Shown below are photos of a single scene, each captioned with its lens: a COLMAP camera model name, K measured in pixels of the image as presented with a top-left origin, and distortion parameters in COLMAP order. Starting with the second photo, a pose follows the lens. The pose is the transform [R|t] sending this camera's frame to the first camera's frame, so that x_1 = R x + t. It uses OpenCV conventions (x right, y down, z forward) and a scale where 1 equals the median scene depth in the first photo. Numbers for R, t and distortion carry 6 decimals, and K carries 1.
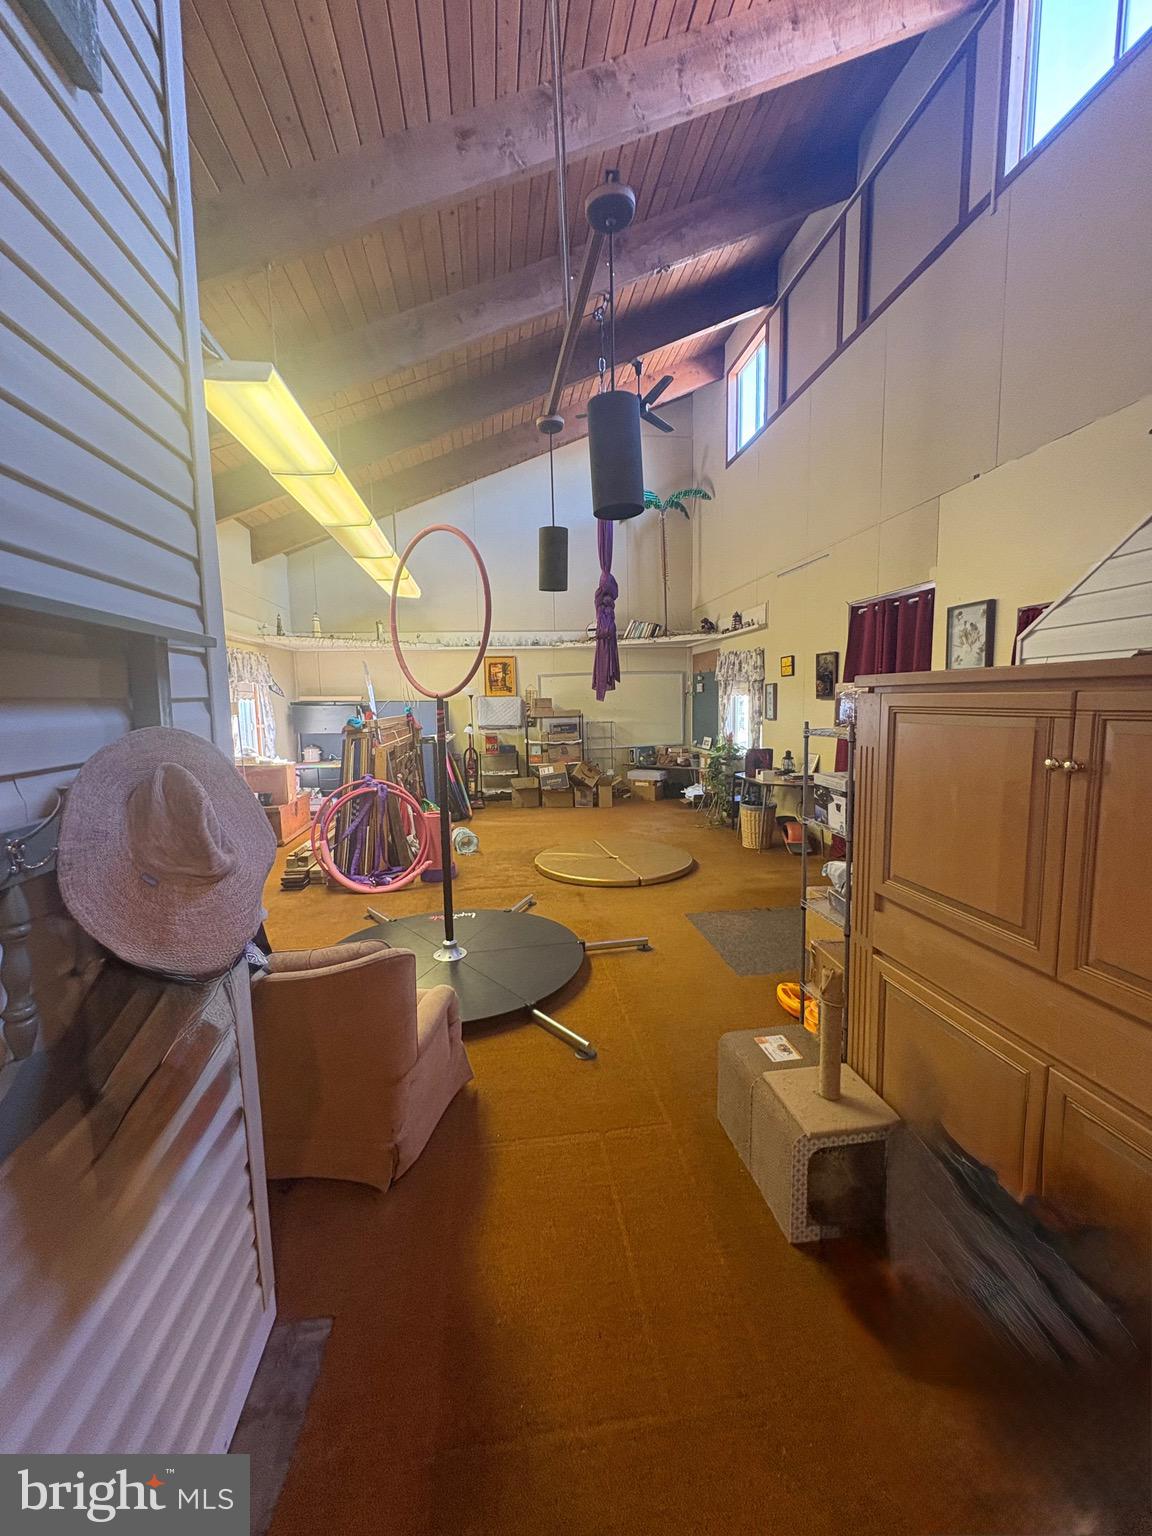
lens RADIAL K [[612.0, 0, 578.9], [0, 612.0, 767.7], [0, 0, 1]] dist [0.000250, 0.000059]
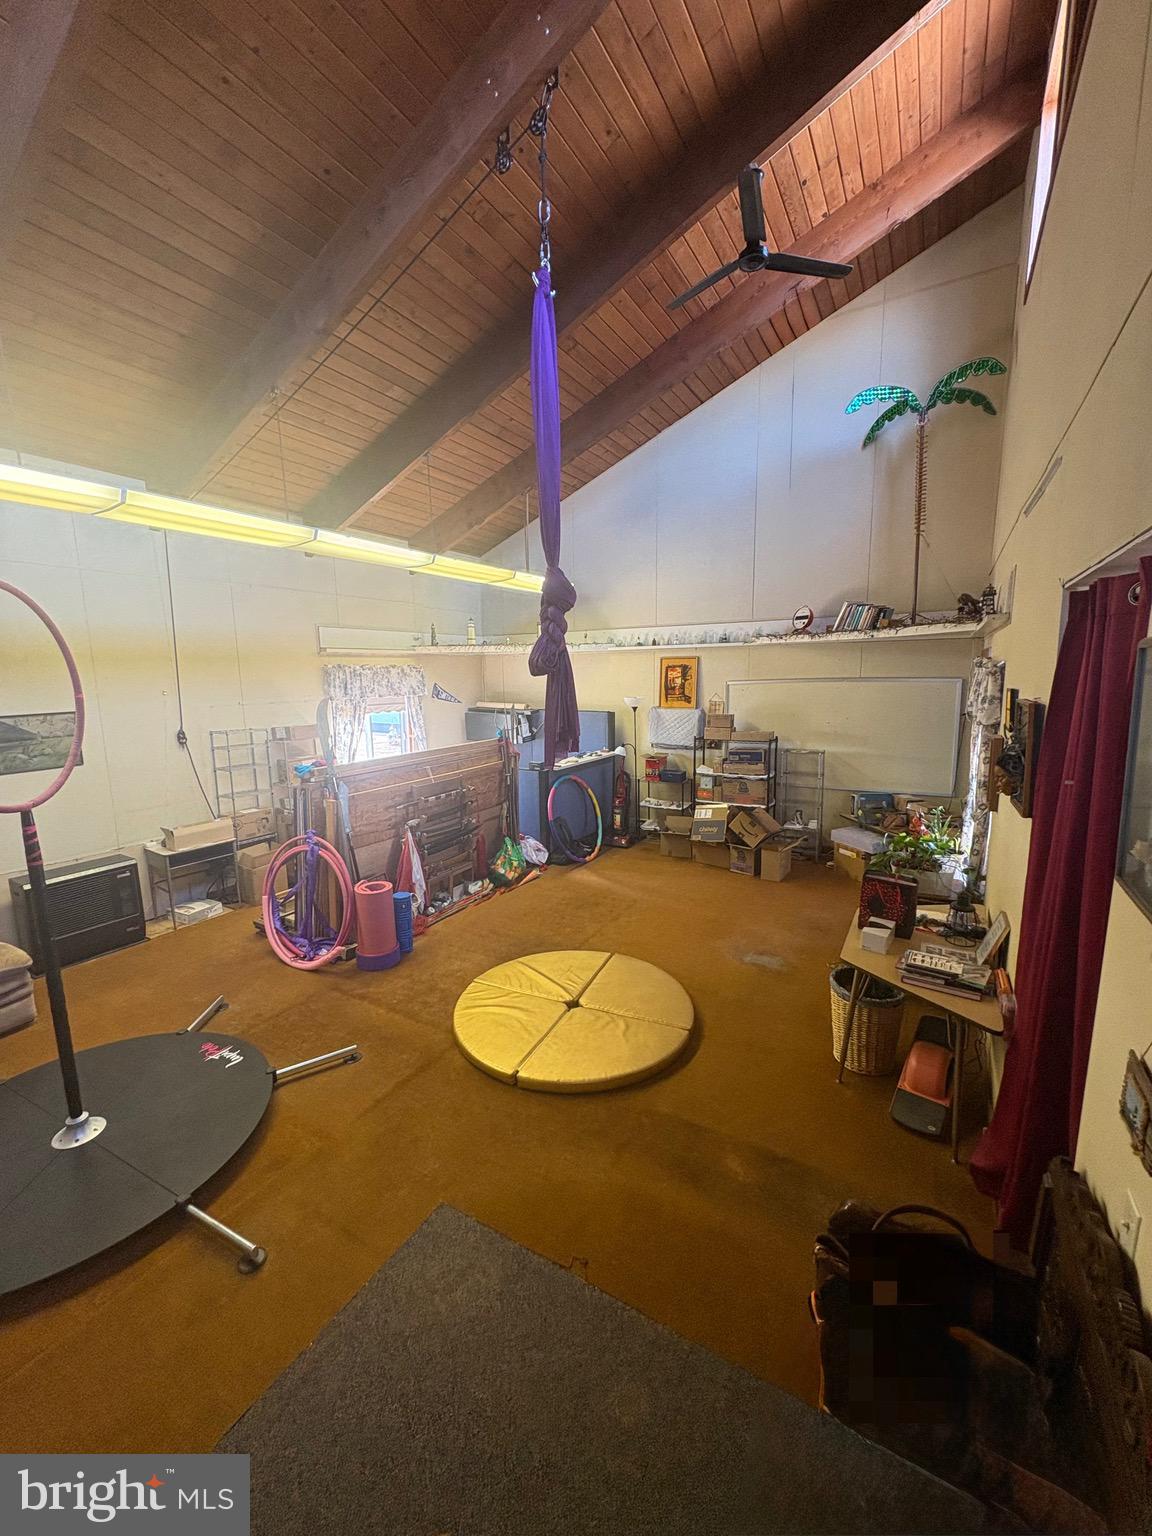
lens RADIAL K [[612.0, 0, 574.9], [0, 612.0, 768.9], [0, 0, 1]] dist [0.000250, 0.000059]
pose [[0.783372, 0.106677, -0.612330, 0.265474], [-0.070043, 0.994037, 0.083568, -0.097305], [0.617594, -0.022576, 0.786173, 0.302245]]
